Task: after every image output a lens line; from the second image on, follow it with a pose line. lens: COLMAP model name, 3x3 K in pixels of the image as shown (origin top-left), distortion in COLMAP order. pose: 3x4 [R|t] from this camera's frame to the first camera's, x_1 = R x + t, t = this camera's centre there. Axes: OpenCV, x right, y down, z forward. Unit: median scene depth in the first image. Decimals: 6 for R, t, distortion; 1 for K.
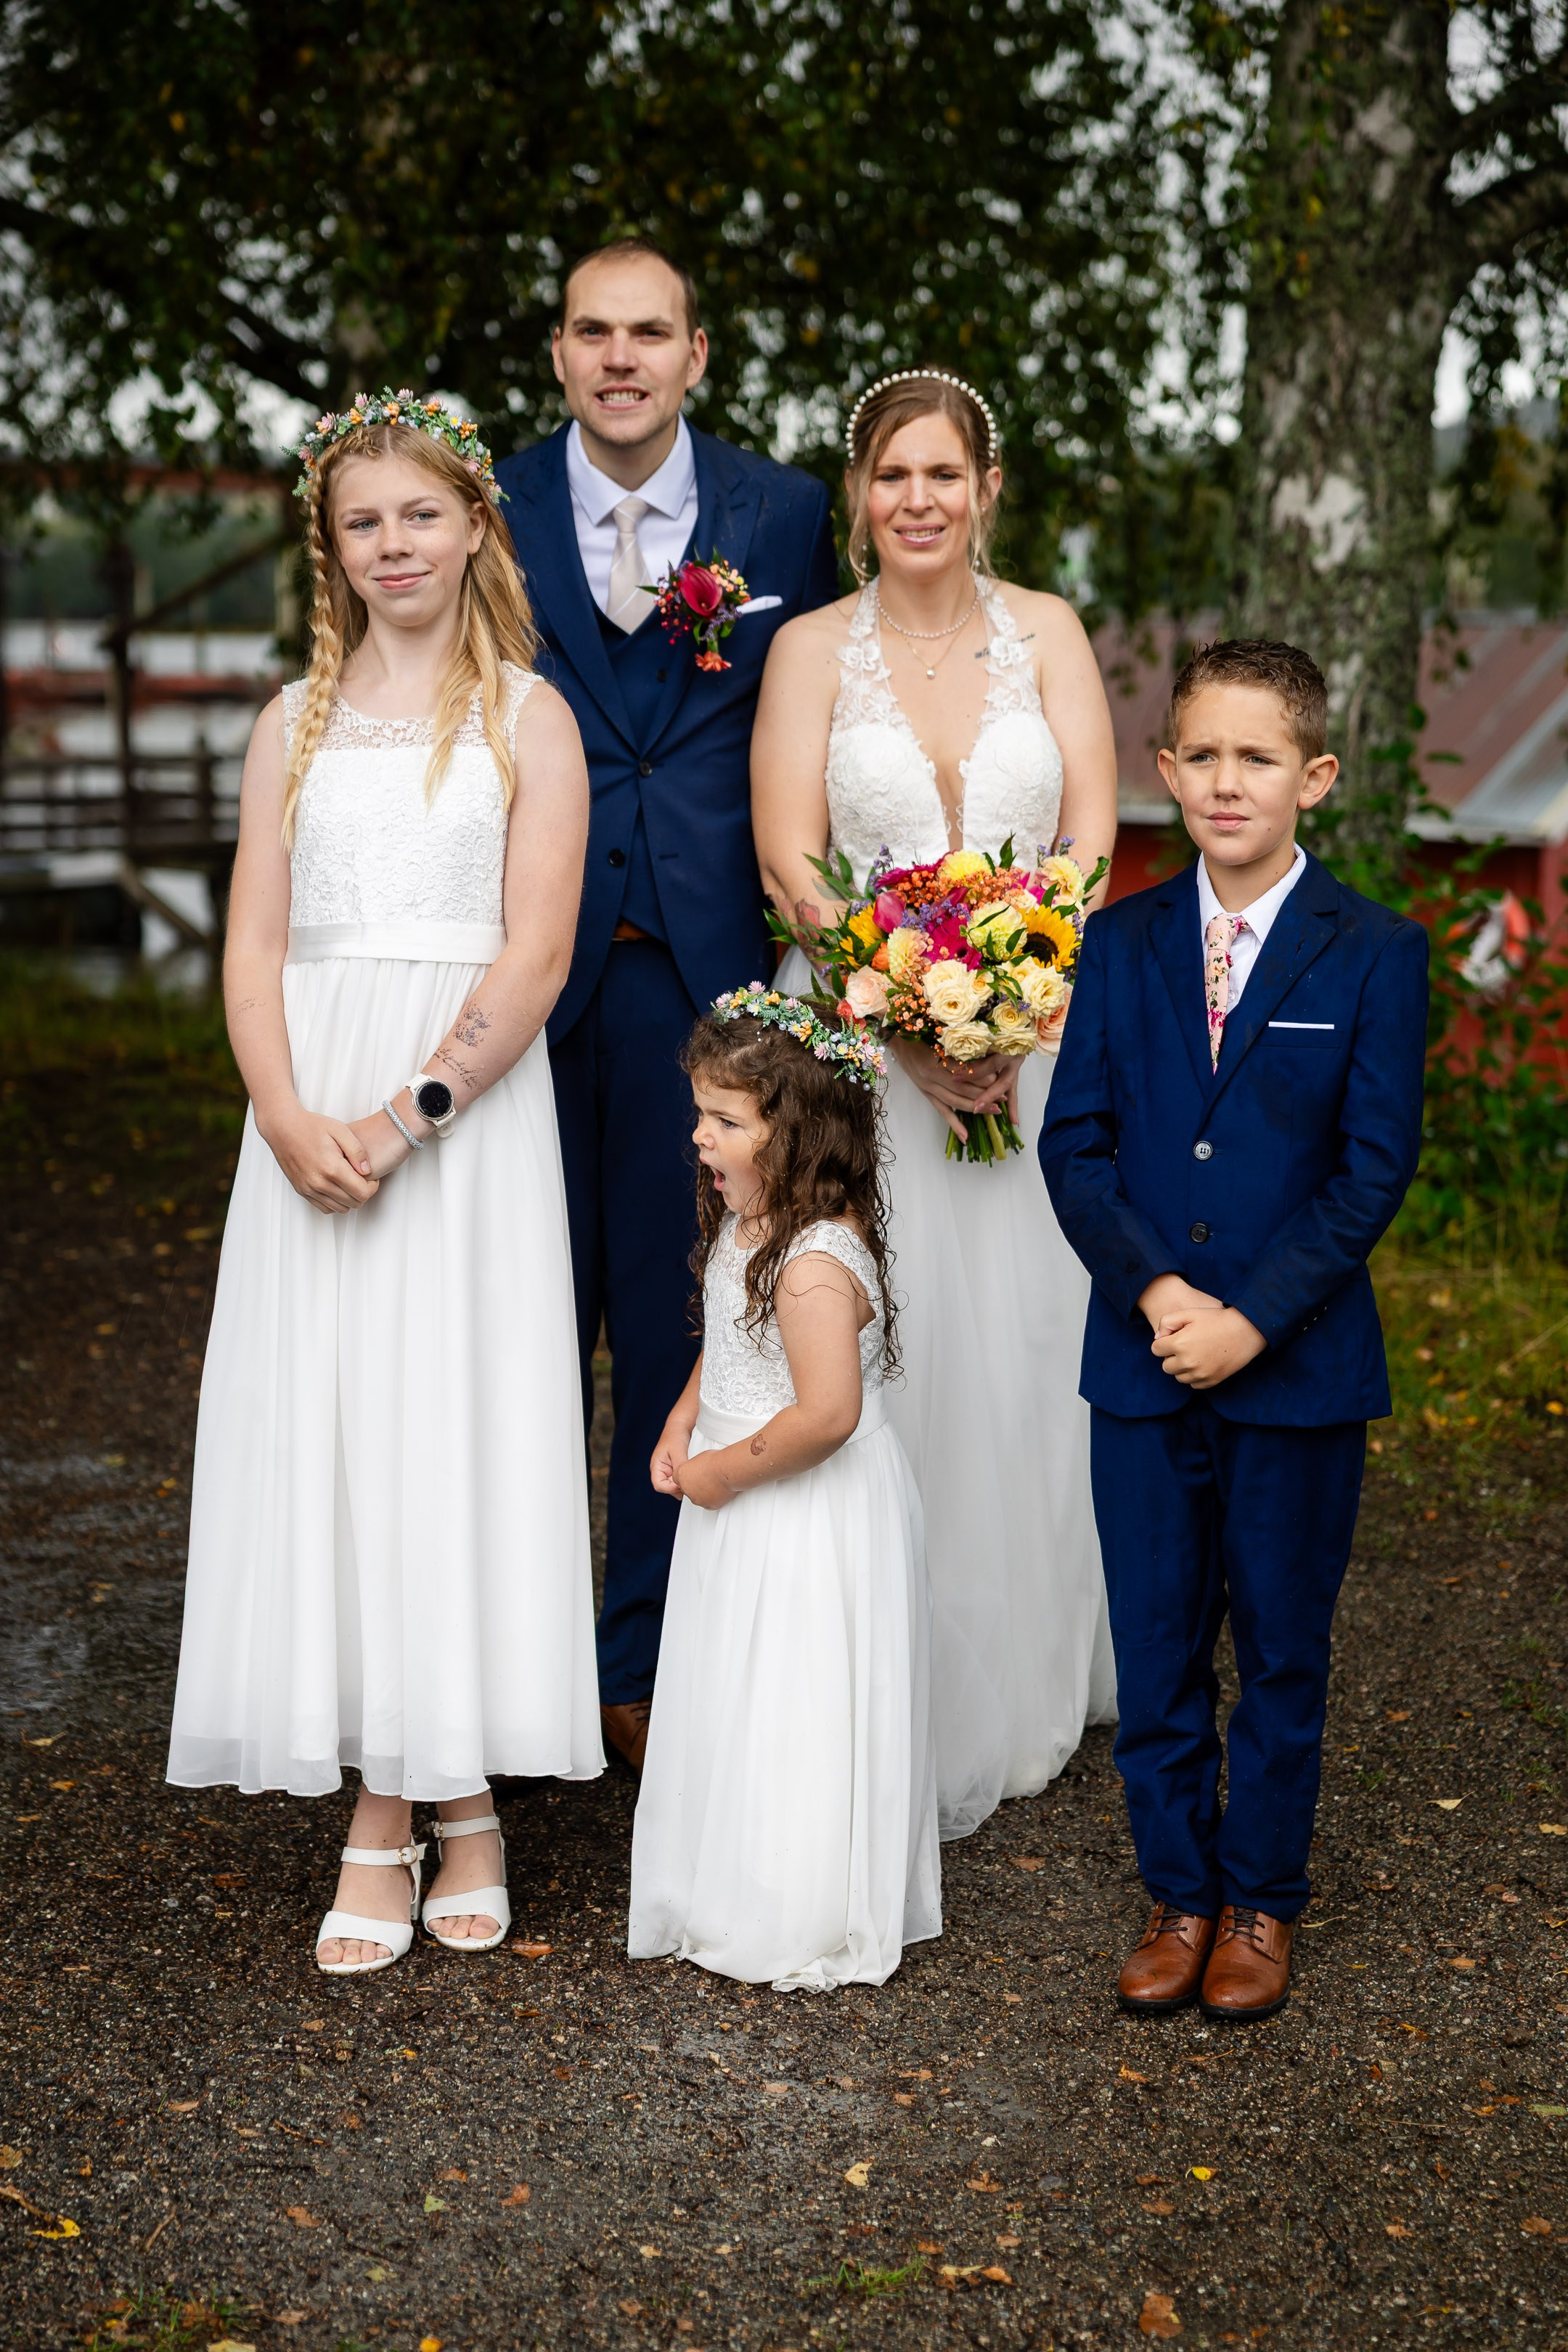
lens RADIAL K [[4558.5, 0, 889.4], [0, 4558.5, 1274.3], [0, 0, 1]] dist [0.041225, 0.000000]
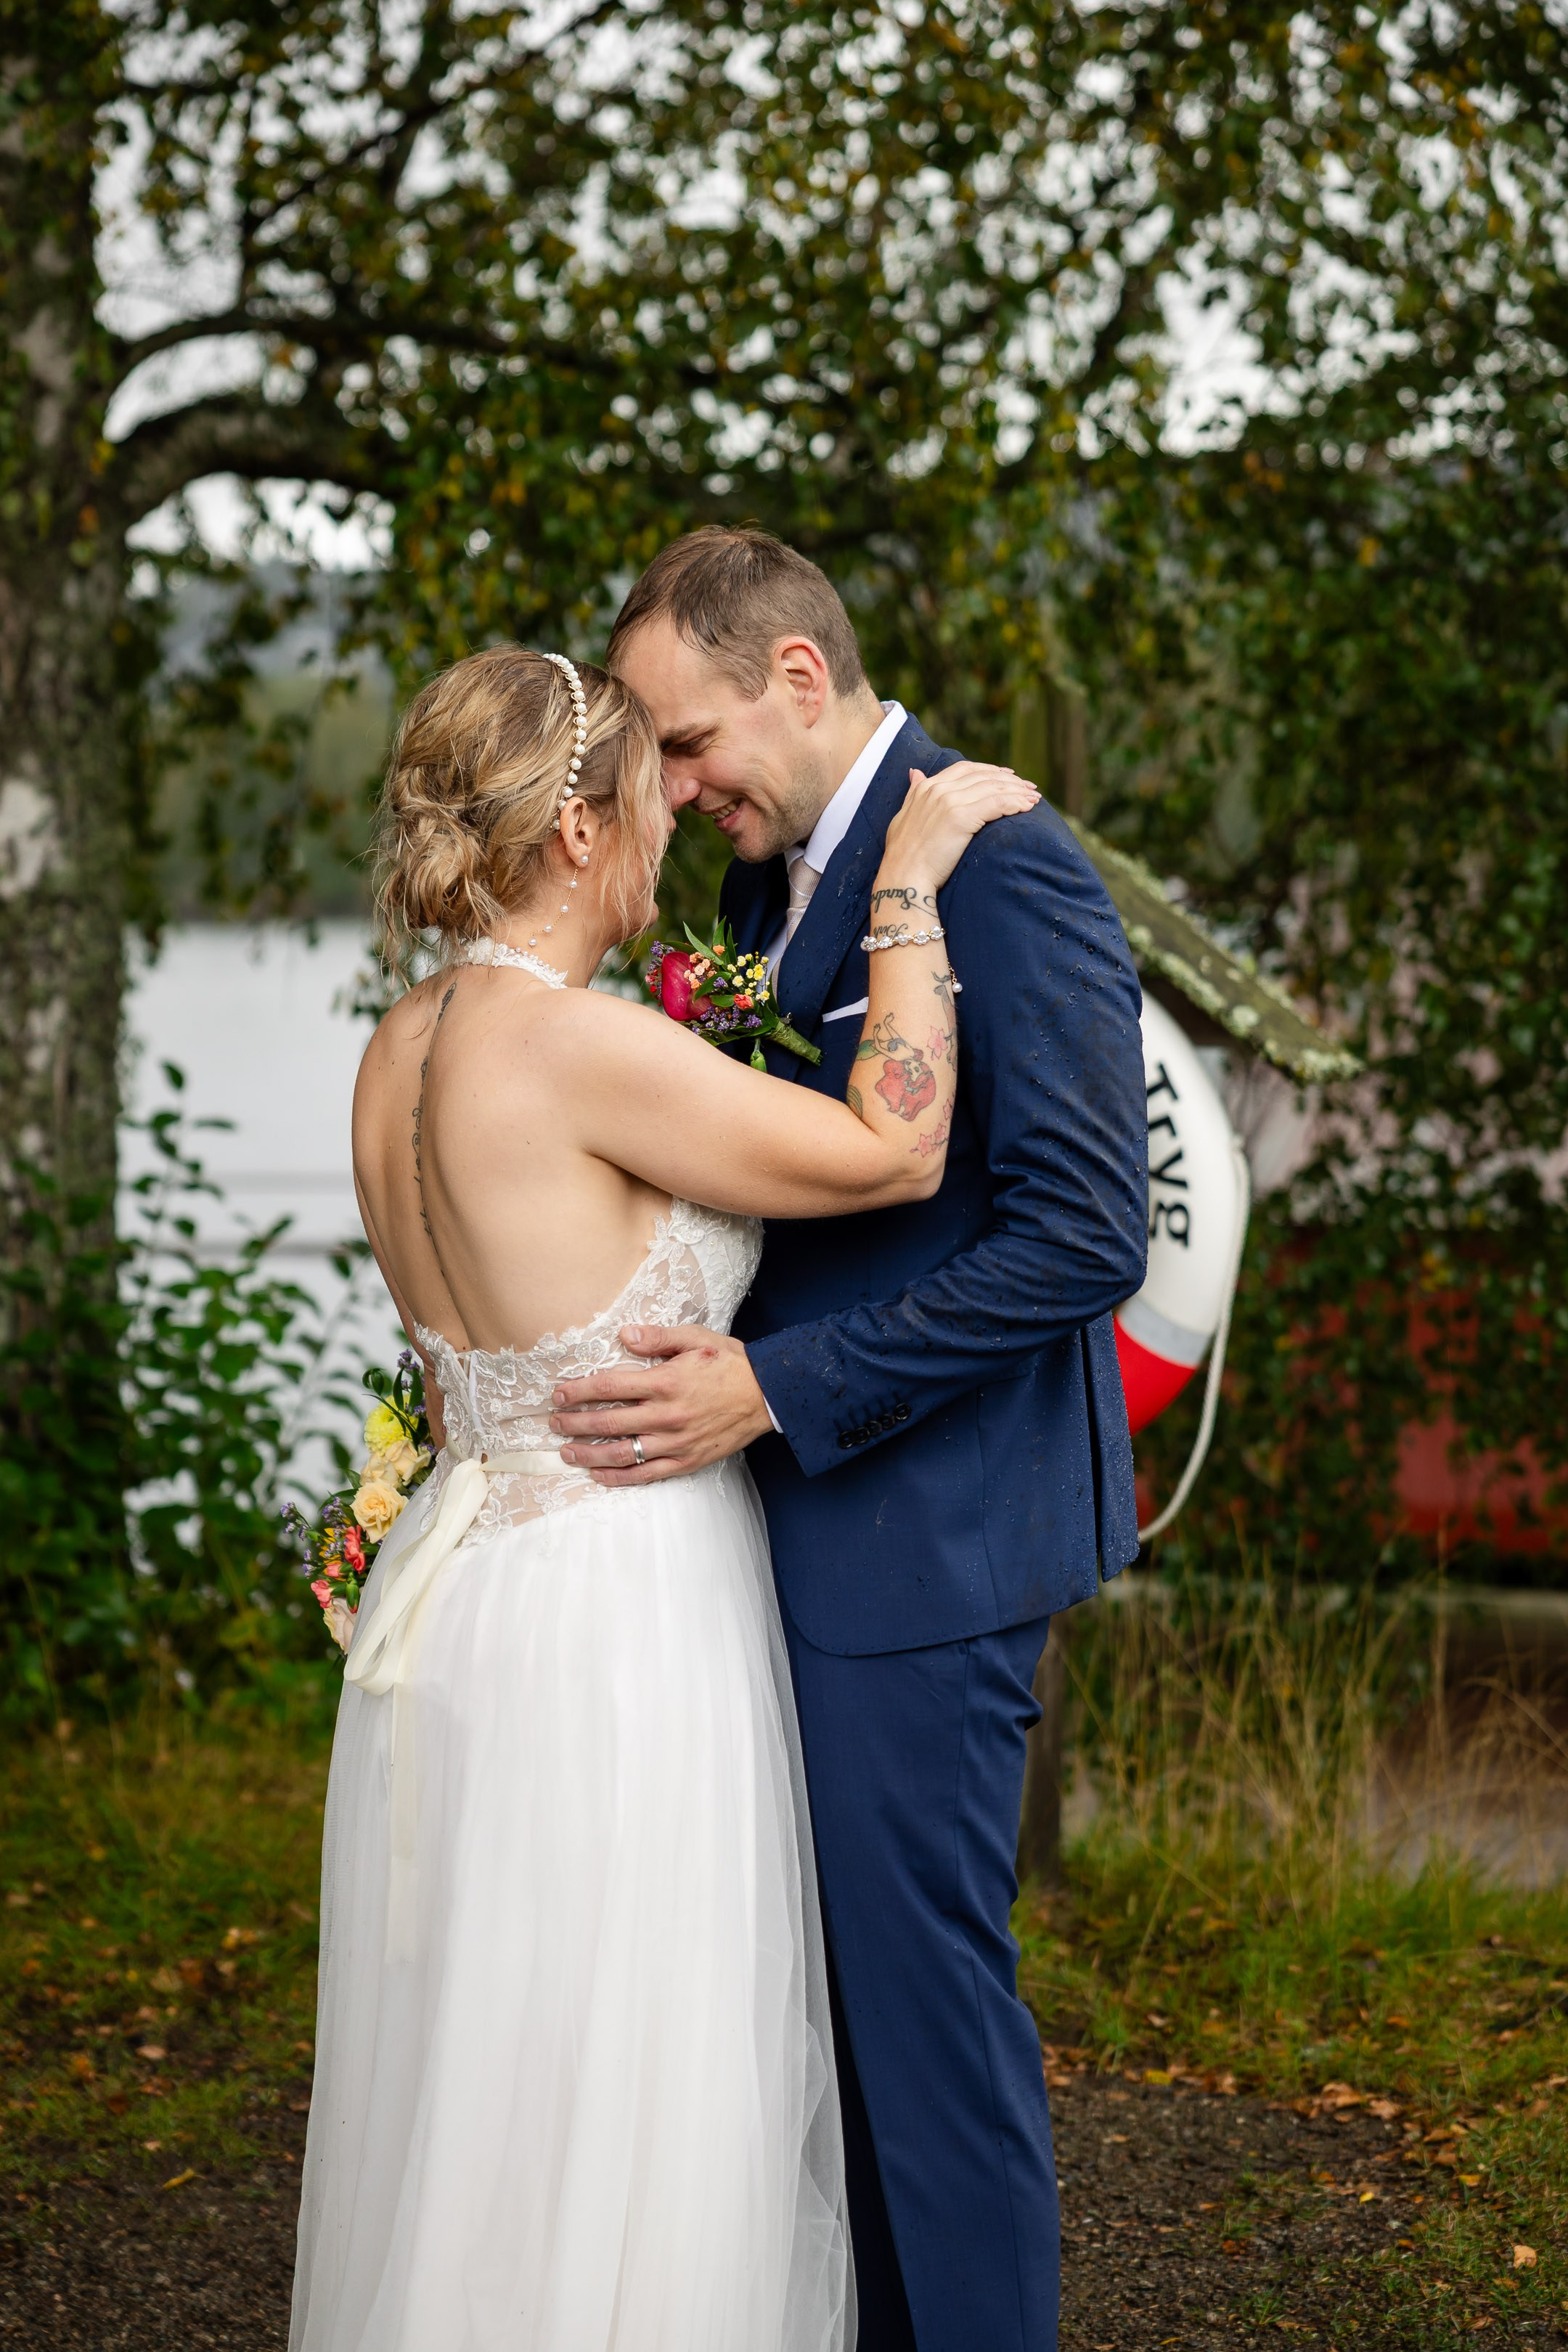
lens RADIAL K [[4744.9, 0, 736.5], [0, 4744.9, 1208.2], [0, 0, 1]] dist [0.025423, 0.000000]
pose [[0.891648, -0.060142, 0.448717, -0.278470], [0.093930, 0.994145, -0.053403, -0.072033], [-0.442878, 0.089765, 0.892077, 0.339830]]
